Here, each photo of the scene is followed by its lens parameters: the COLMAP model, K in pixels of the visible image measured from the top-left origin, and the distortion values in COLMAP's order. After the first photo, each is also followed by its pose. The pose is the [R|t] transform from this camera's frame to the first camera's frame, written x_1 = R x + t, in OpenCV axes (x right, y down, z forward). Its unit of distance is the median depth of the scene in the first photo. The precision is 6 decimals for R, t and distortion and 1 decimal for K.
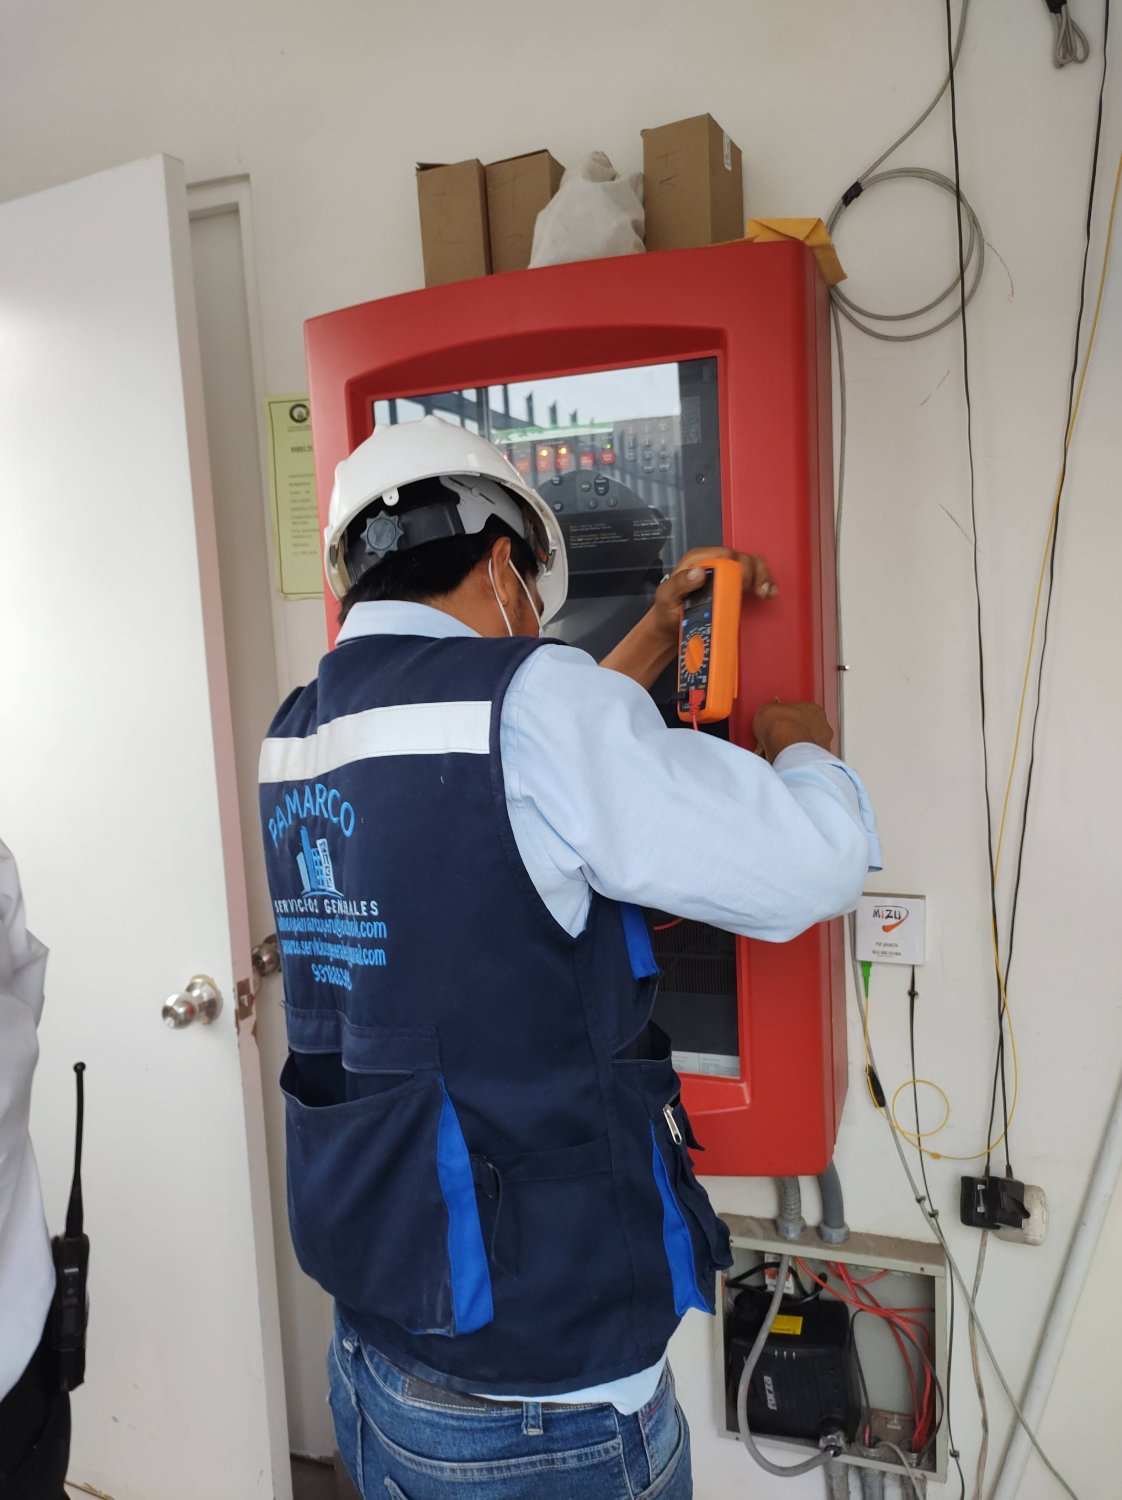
lens RADIAL K [[1094.4, 0, 590.4], [0, 1094.4, 754.9], [0, 0, 1]] dist [0.042966, -0.055580]
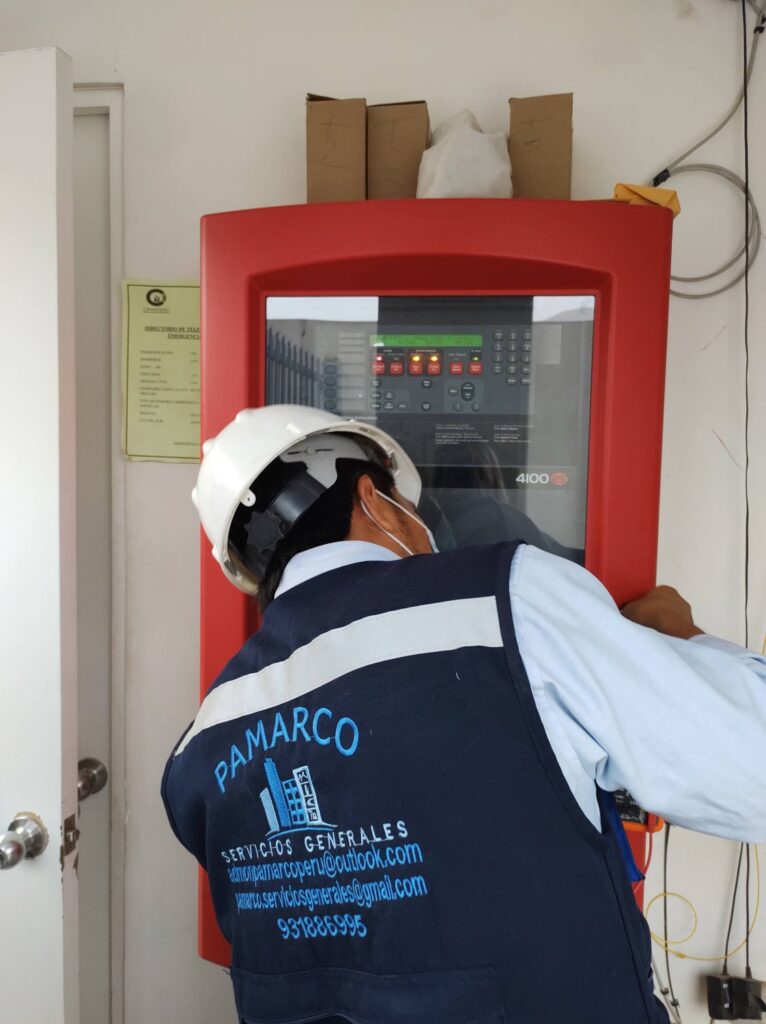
lens RADIAL K [[747.1, 0, 403.1], [0, 747.1, 515.3], [0, 0, 1]] dist [0.042966, -0.055580]
pose [[0.975038, 0.053247, 0.215557, -0.187430], [-0.042144, 0.997553, -0.055785, -0.061586], [-0.218000, 0.045308, 0.974897, 0.225910]]
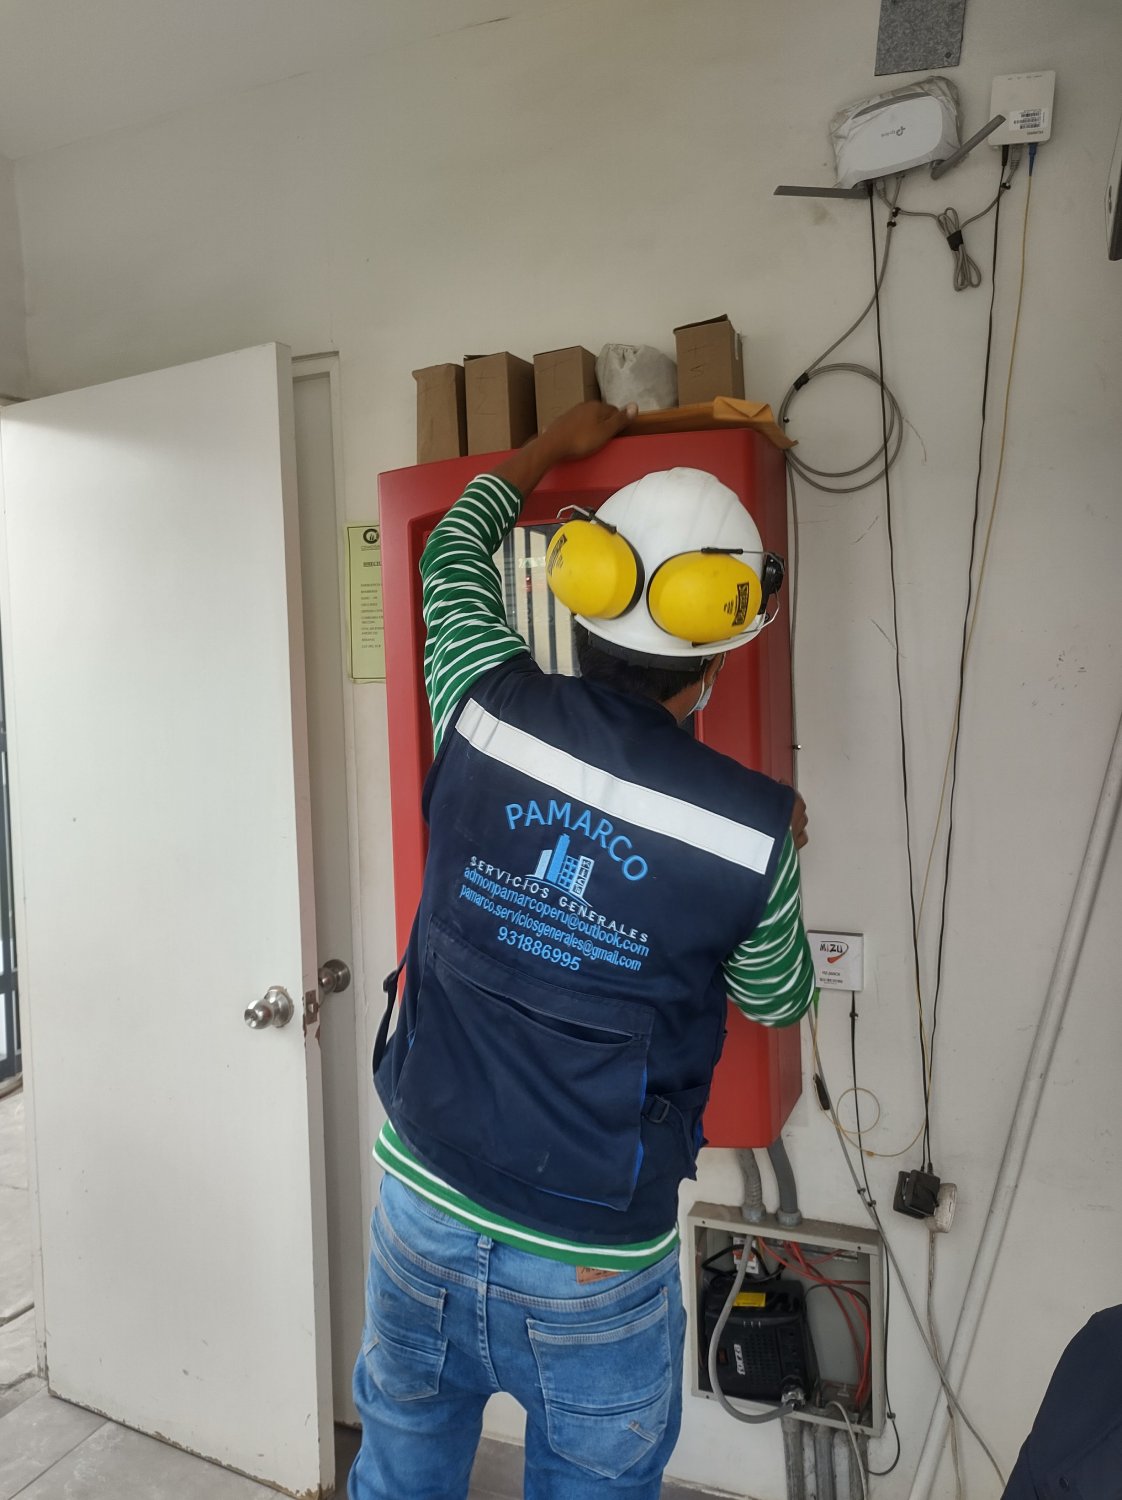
lens RADIAL K [[1094.4, 0, 590.4], [0, 1094.4, 754.9], [0, 0, 1]] dist [0.042966, -0.055580]
pose [[0.998596, 0.019425, -0.049281, 0.056047], [-0.022315, 0.998022, -0.058780, 0.007272], [0.048041, 0.059797, 0.997054, -0.240983]]
